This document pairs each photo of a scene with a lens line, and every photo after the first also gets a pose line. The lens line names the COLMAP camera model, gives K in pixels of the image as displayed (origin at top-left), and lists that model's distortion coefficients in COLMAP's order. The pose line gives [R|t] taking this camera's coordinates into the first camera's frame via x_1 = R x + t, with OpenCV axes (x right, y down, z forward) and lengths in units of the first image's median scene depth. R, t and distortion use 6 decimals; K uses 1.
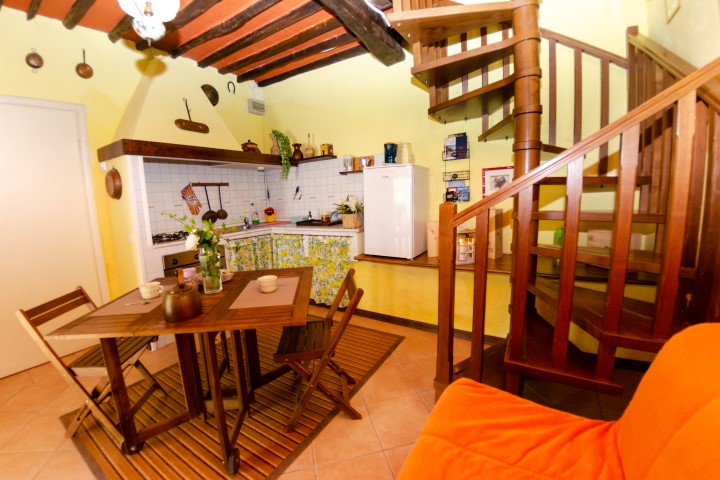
lens RADIAL K [[300.0, 0, 351.6], [0, 300.0, 231.2], [0, 0, 1]] dist [-0.002016, -0.021785]
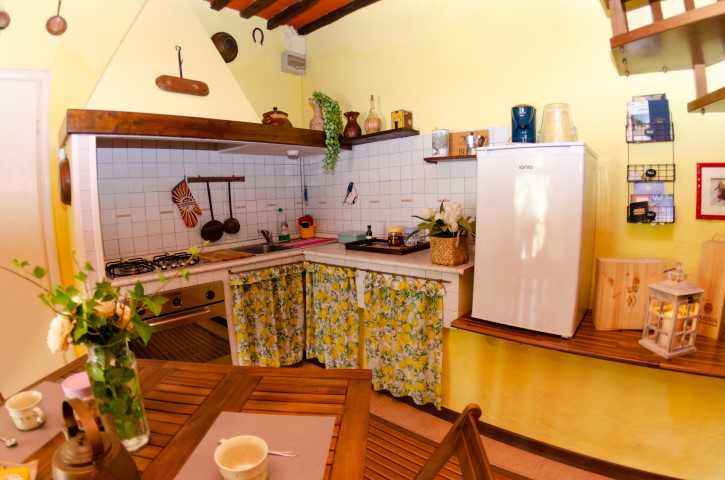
lens RADIAL K [[368.3, 0, 362.5], [0, 368.3, 240.0], [0, 0, 1]] dist [-0.178928, 0.030238]
pose [[0.987457, 0.036096, -0.153708, -0.051096], [-0.035000, 0.999339, 0.009828, -0.054583], [0.153961, -0.004325, 0.988067, 0.360509]]
